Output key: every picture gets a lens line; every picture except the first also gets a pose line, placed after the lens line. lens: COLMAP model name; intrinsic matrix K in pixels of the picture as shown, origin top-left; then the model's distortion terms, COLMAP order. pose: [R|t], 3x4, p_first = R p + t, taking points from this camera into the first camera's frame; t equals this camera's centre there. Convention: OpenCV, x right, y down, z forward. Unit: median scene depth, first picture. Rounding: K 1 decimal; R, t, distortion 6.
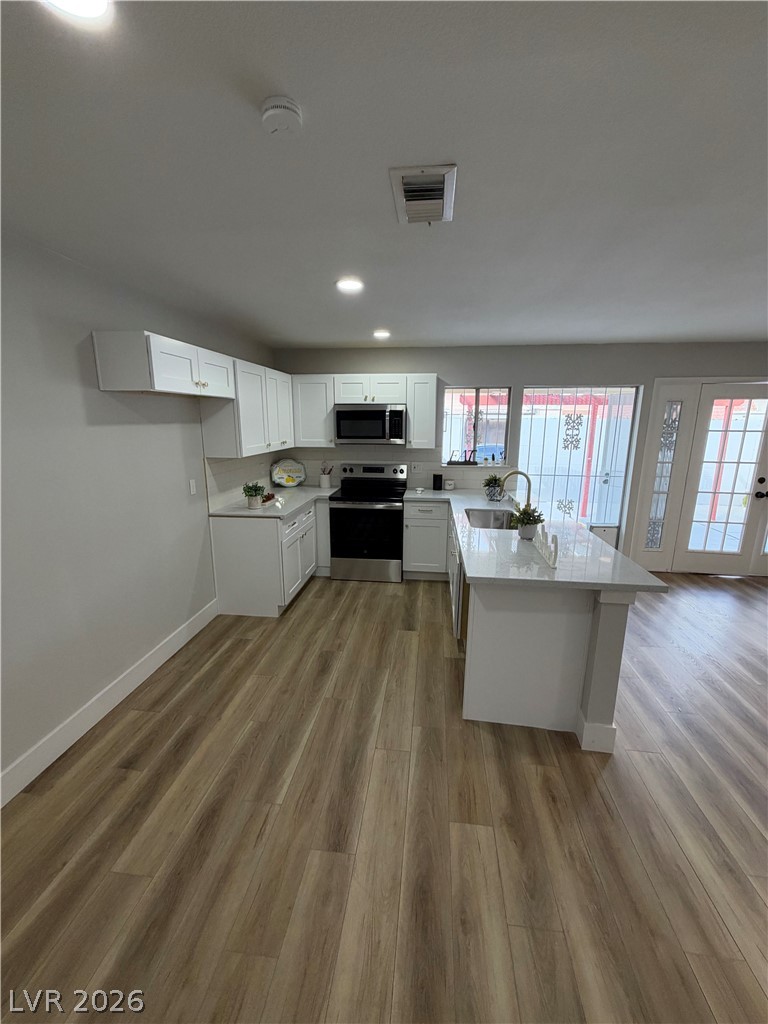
lens RADIAL K [[406.9, 0, 385.8], [0, 406.9, 509.1], [0, 0, 1]] dist [0.000136, 0.000145]
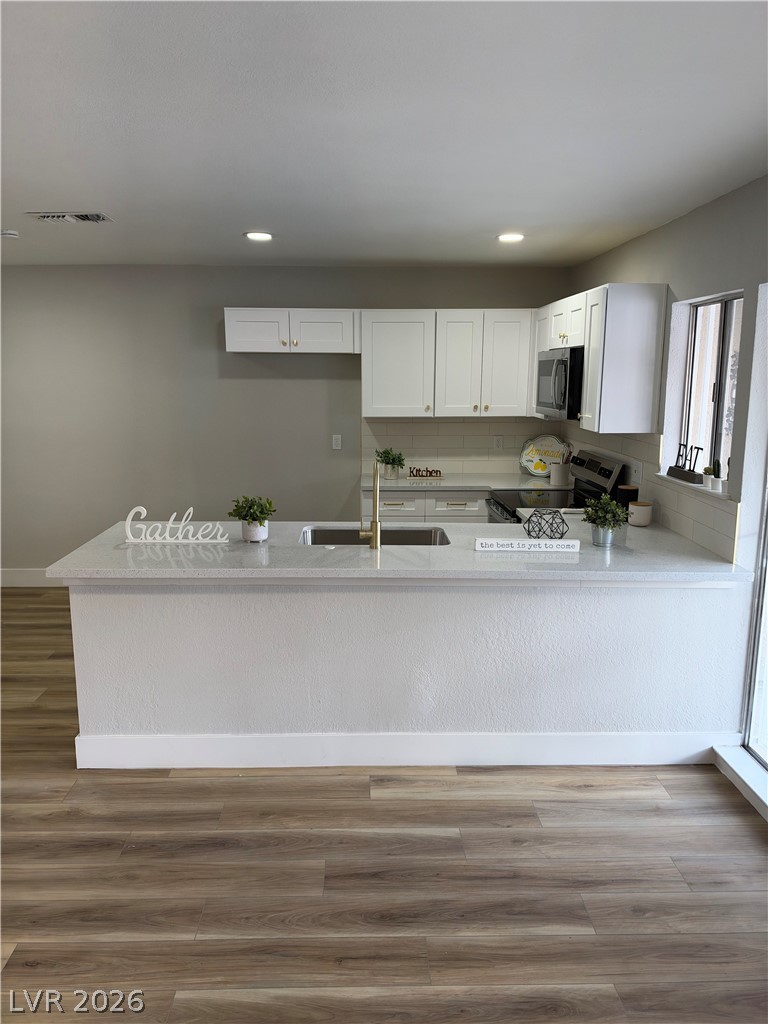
lens RADIAL K [[736.0, 0, 384.0], [0, 736.0, 512.0], [0, 0, 1]] dist [0.027861, -0.067297]
pose [[0.145725, 0.178924, -0.973011, 1.132750], [-0.215241, 0.965685, 0.145341, -0.148254], [0.965627, 0.188252, 0.179236, 0.689661]]
